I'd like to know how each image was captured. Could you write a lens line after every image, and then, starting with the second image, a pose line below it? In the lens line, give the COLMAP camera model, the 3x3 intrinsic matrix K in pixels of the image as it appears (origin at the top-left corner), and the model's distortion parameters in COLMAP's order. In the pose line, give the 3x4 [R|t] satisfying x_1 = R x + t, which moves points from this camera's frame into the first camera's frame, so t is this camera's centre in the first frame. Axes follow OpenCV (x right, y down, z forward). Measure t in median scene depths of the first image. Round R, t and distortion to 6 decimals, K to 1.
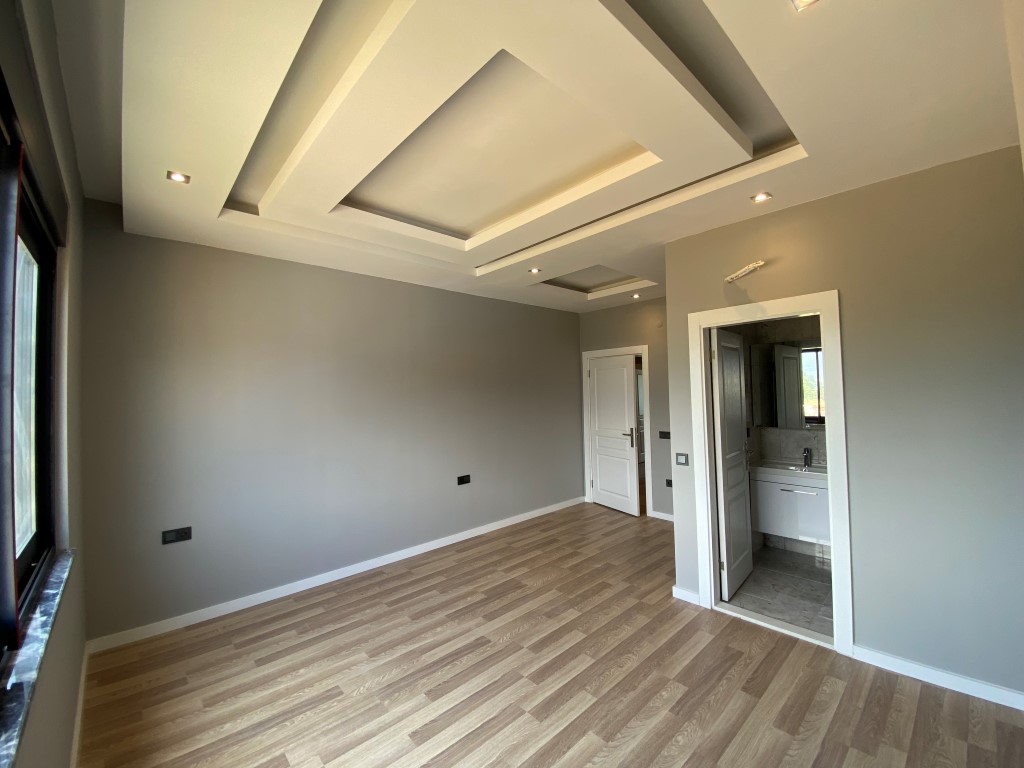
lens RADIAL K [[419.0, 0, 509.9], [0, 419.0, 383.3], [0, 0, 1]] dist [0.001287, -0.000684]
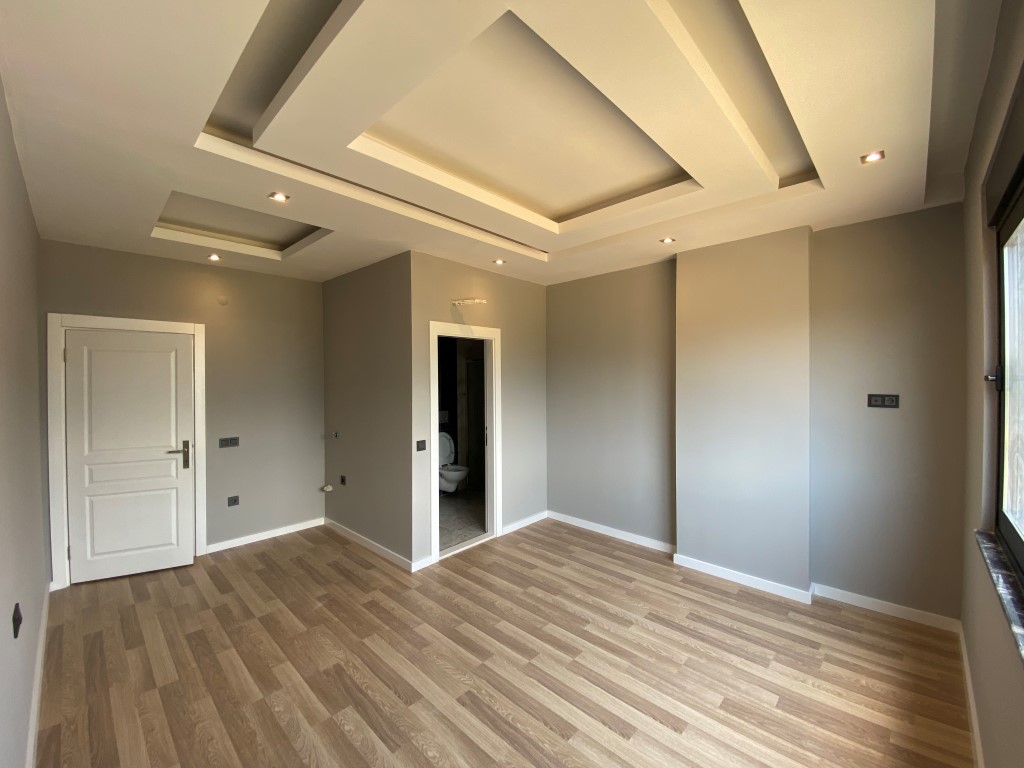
lens RADIAL K [[419.0, 0, 509.9], [0, 419.0, 383.3], [0, 0, 1]] dist [0.001287, -0.000684]
pose [[-0.067415, 0.013520, 0.997633, -0.738942], [-0.015280, 0.999777, -0.014582, 0.023553], [-0.997608, -0.016226, -0.067193, 0.833844]]
